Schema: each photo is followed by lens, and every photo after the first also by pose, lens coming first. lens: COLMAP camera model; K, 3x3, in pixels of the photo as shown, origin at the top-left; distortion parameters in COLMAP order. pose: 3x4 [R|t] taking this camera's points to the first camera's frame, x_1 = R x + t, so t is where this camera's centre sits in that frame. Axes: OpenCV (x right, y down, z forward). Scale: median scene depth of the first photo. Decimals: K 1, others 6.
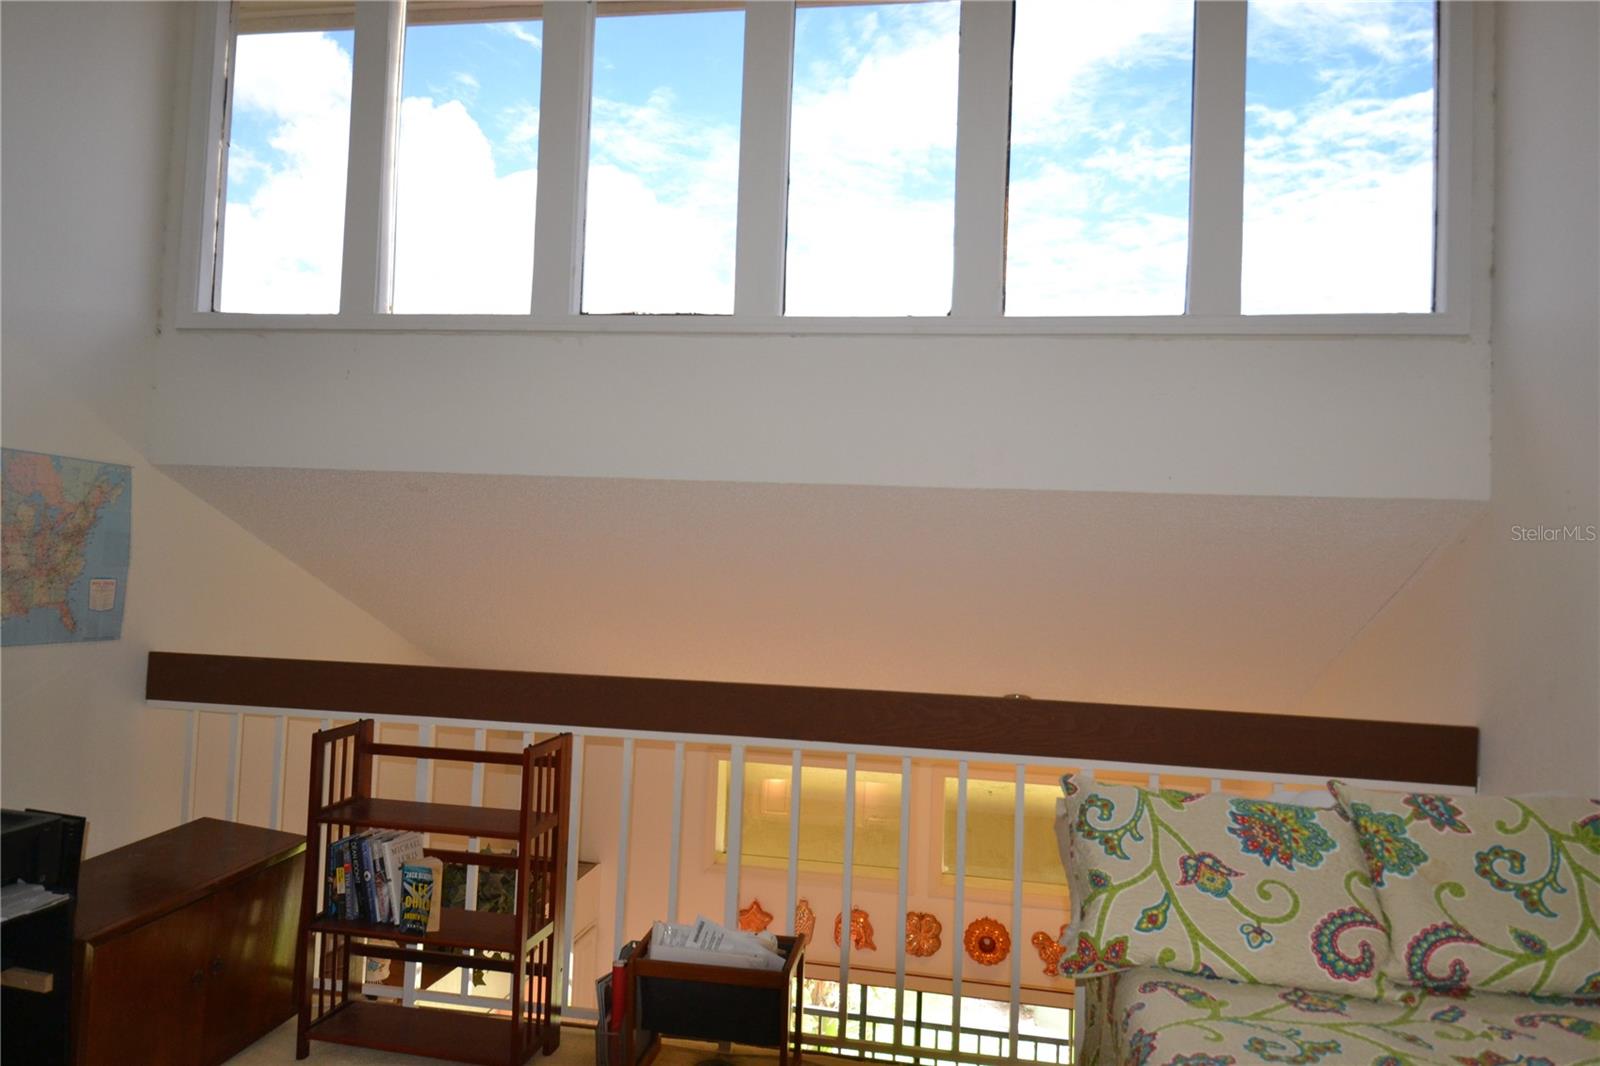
lens RADIAL K [[1079.6, 0, 800.0], [0, 1079.6, 533.0], [0, 0, 1]] dist [0.002674, 0.000005]
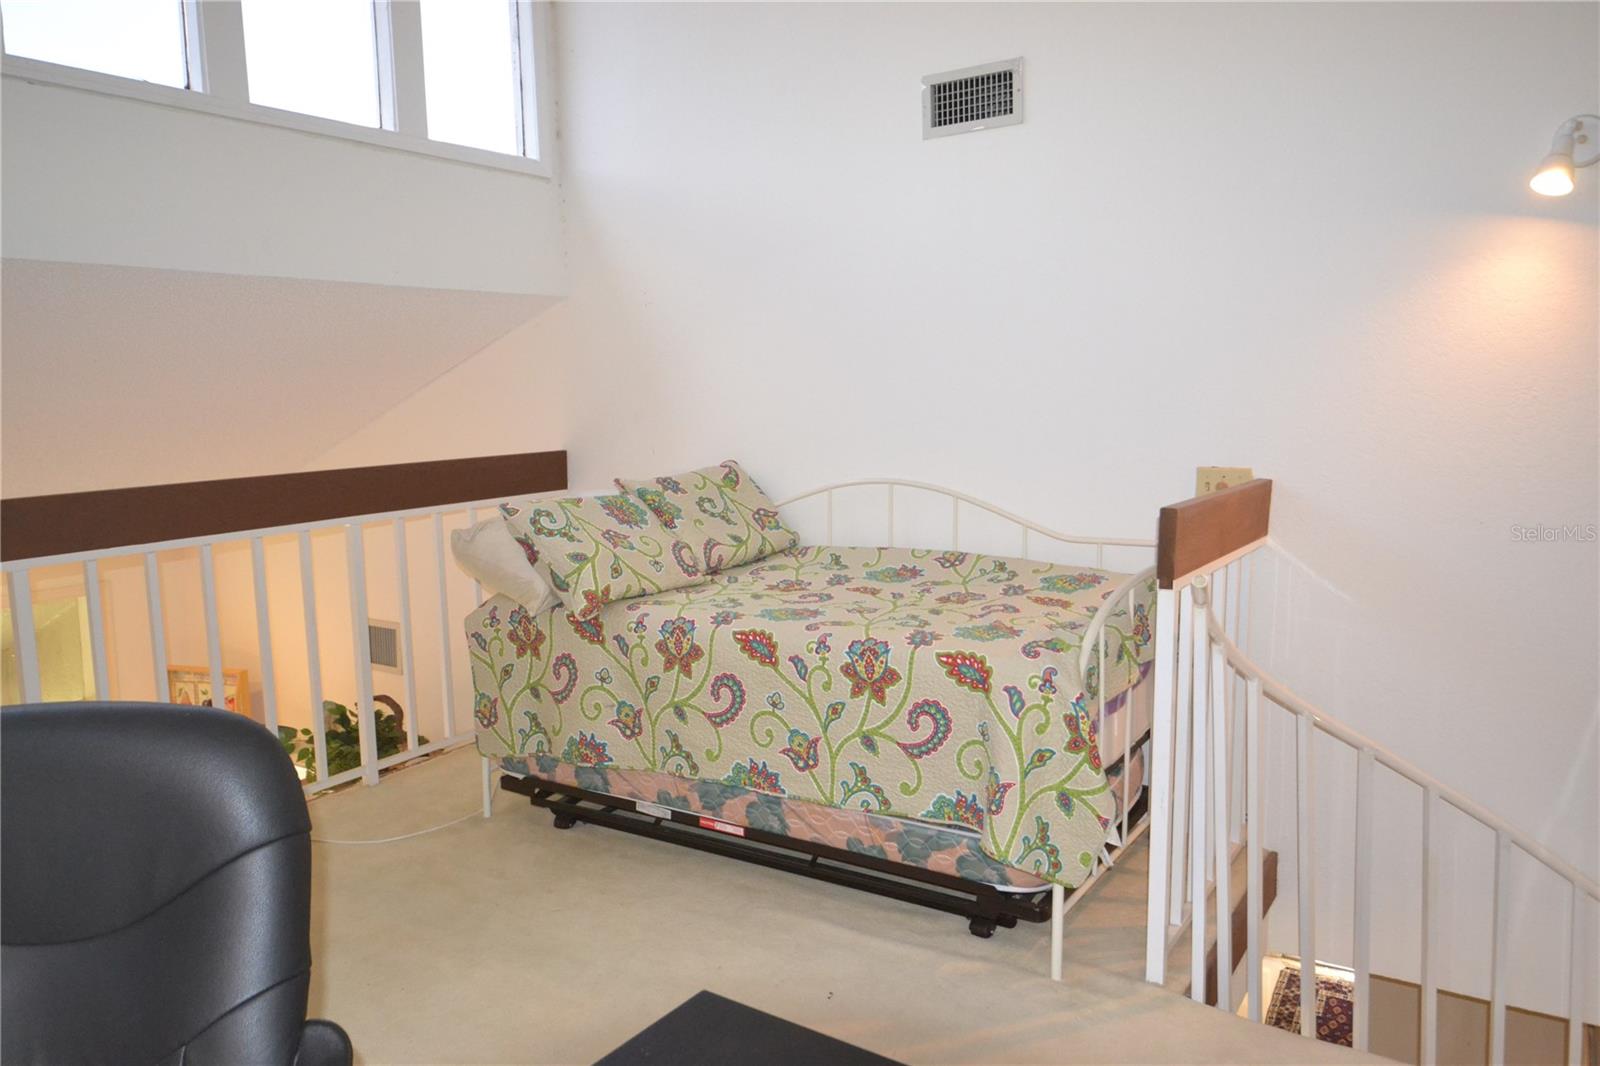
lens RADIAL K [[1173.5, 0, 800.0], [0, 1173.5, 533.0], [0, 0, 1]] dist [0.001122, 0.000561]
pose [[0.372037, -0.171524, 0.912232, -1.130602], [-0.012287, 0.981782, 0.189612, -0.028688], [-0.928137, -0.081752, 0.363152, 0.122615]]
